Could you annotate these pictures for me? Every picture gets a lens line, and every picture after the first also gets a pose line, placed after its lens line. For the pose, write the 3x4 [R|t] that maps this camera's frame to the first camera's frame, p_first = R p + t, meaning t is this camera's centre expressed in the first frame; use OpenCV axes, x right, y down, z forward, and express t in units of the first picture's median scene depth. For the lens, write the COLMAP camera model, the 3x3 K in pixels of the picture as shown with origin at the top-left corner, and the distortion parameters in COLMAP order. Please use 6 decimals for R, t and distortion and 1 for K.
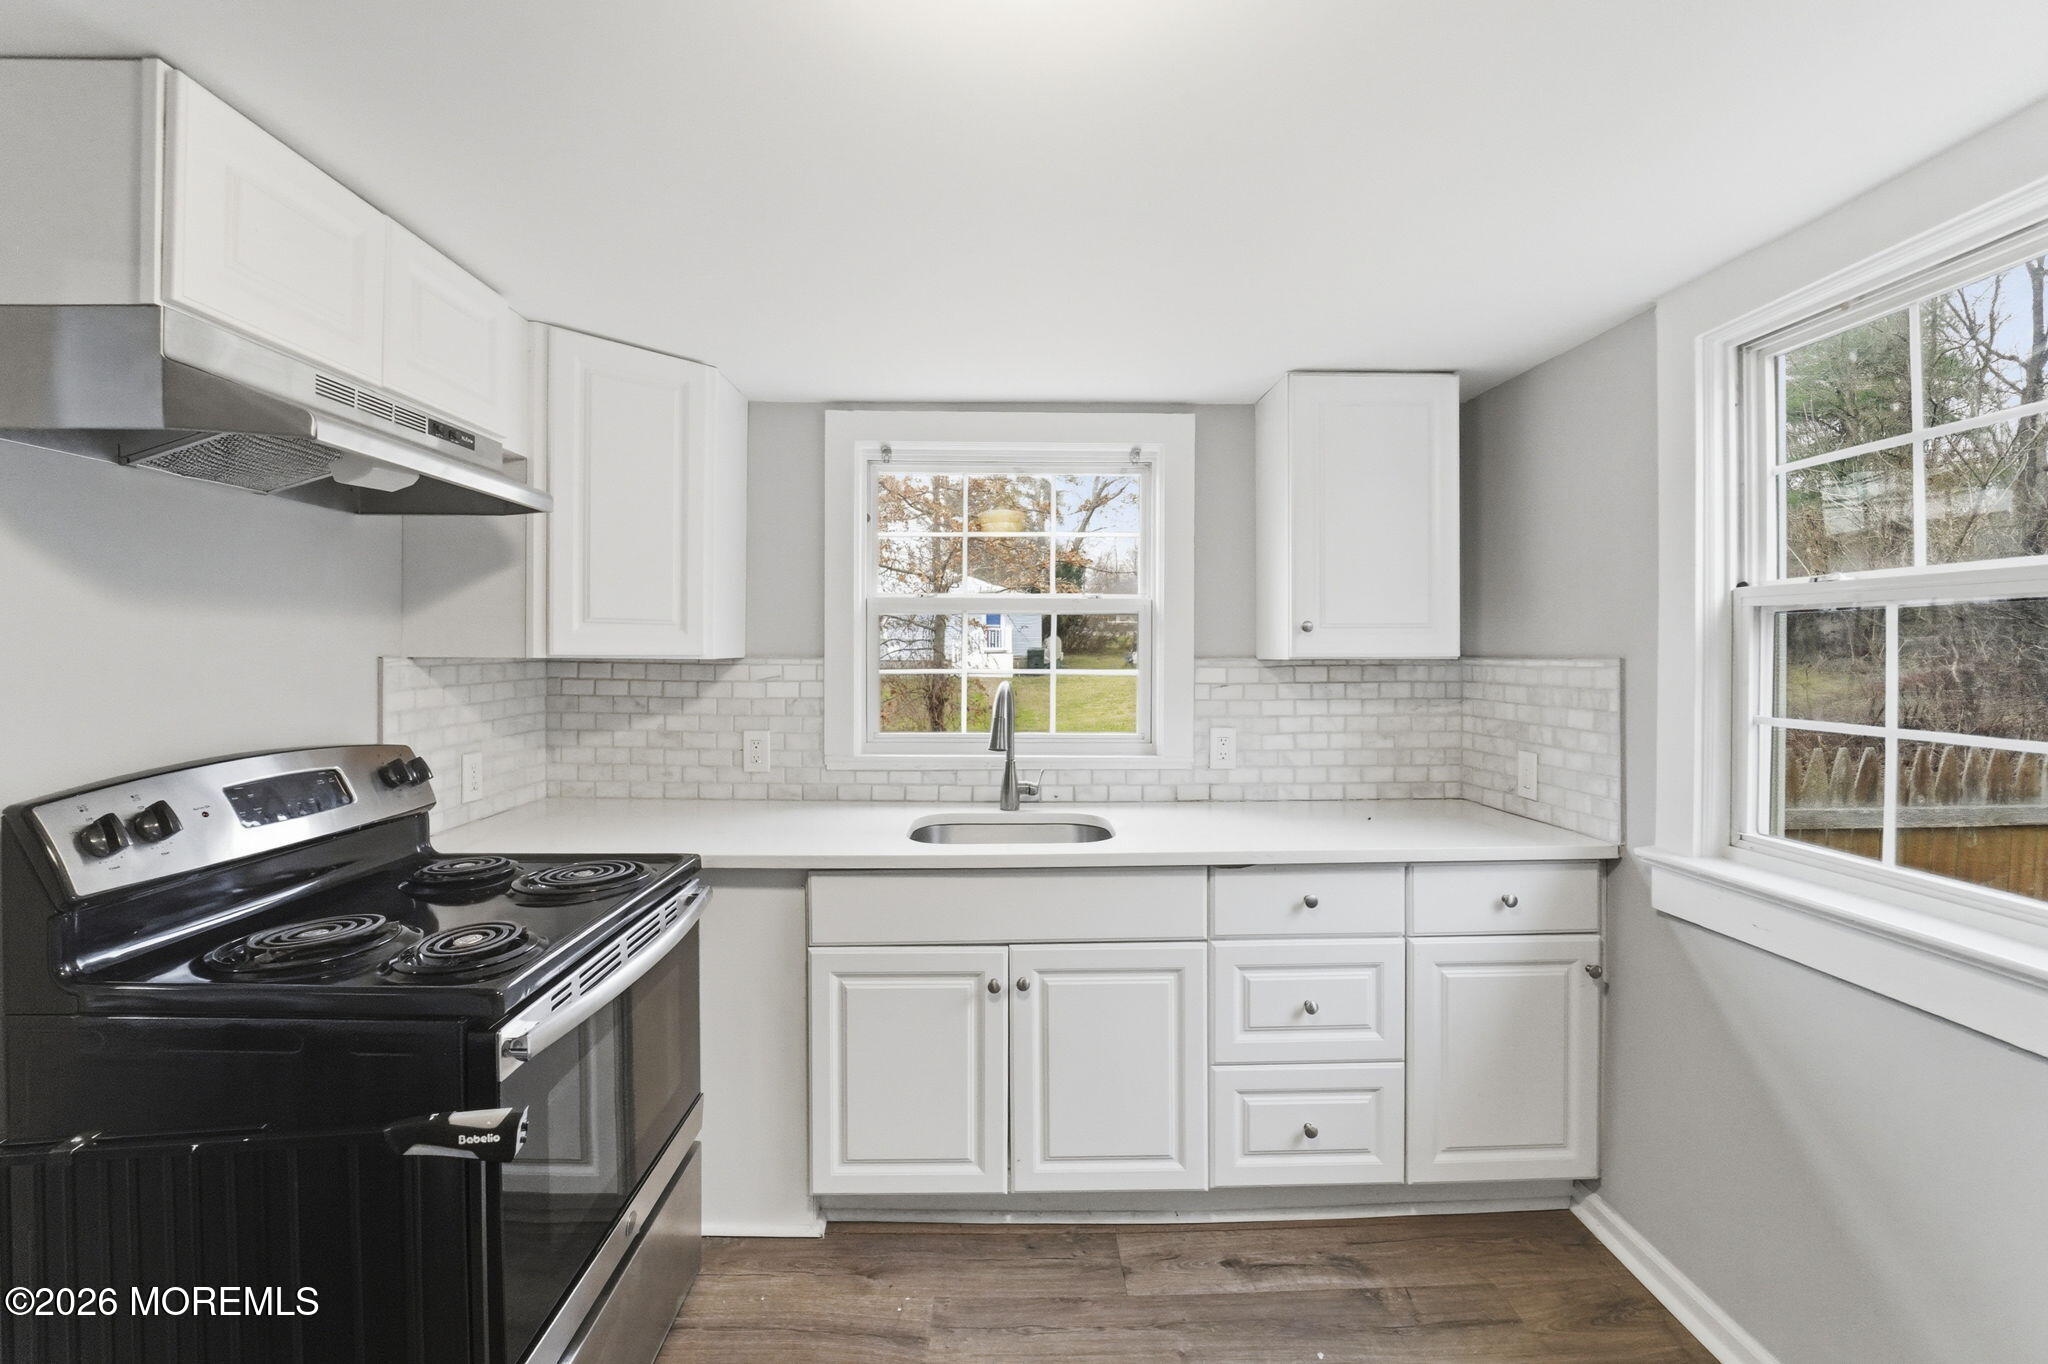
lens RADIAL K [[865.3, 0, 1020.0], [0, 865.3, 652.1], [0, 0, 1]] dist [-0.016232, 0.000152]
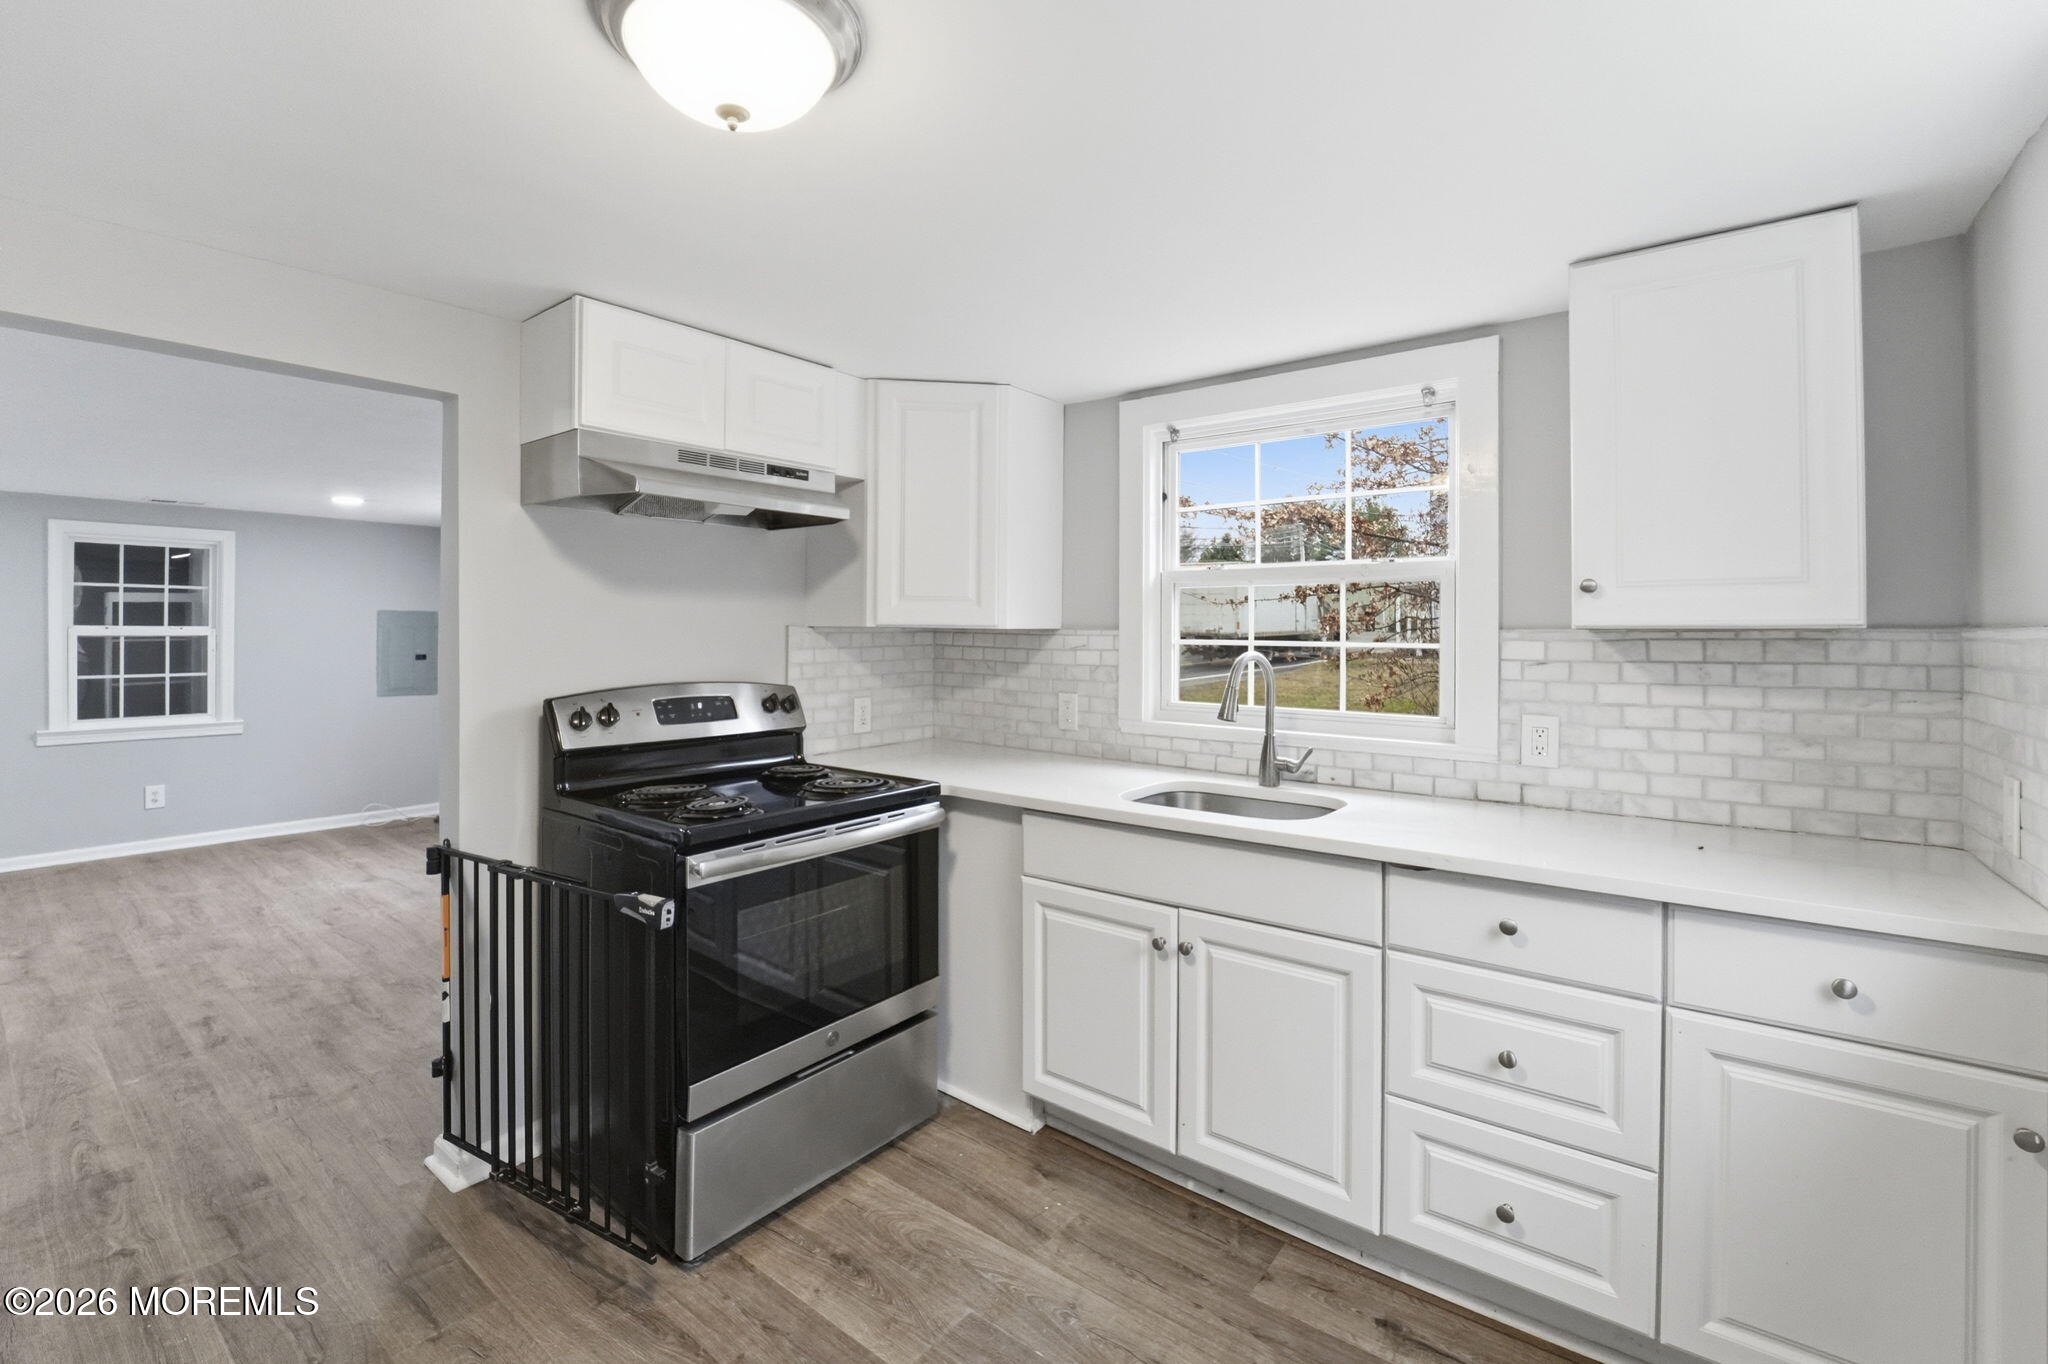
lens RADIAL K [[890.1, 0, 1020.2], [0, 890.1, 621.5], [0, 0, 1]] dist [-0.018264, -0.000767]
pose [[0.772033, -0.005865, -0.635556, 0.433750], [-0.003992, 0.999893, -0.014077, 0.014793], [0.635570, 0.013405, 0.771927, 0.061104]]
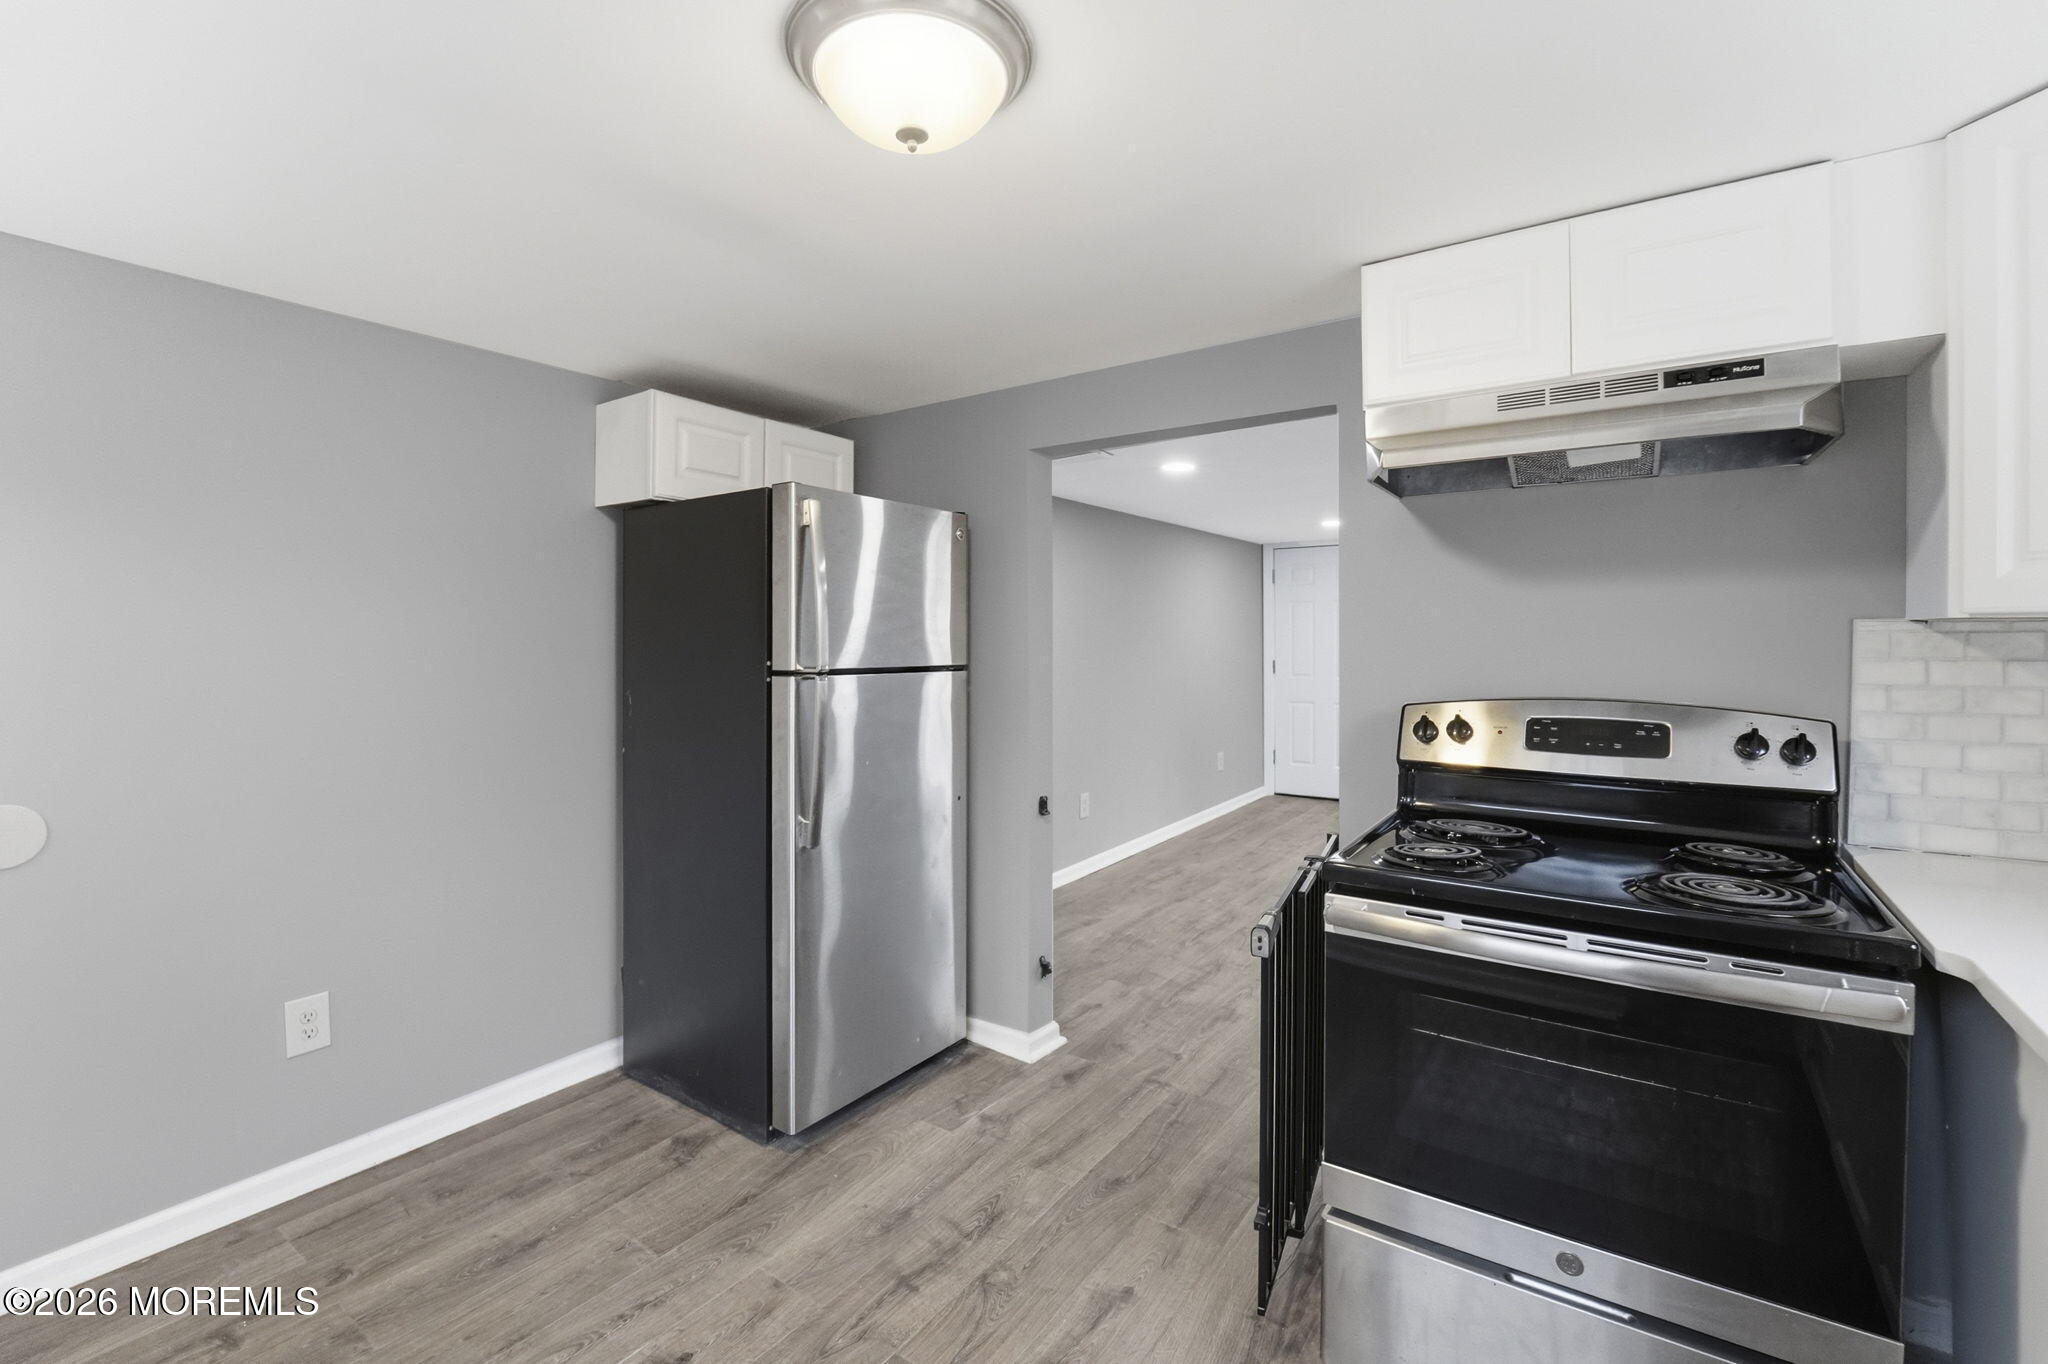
lens RADIAL K [[865.3, 0, 1020.0], [0, 865.3, 652.1], [0, 0, 1]] dist [-0.016232, 0.000152]
pose [[-0.585079, 0.008642, -0.810930, 0.364099], [-0.004304, 0.999896, 0.013762, 0.024191], [0.810965, 0.011542, -0.584981, 0.669852]]
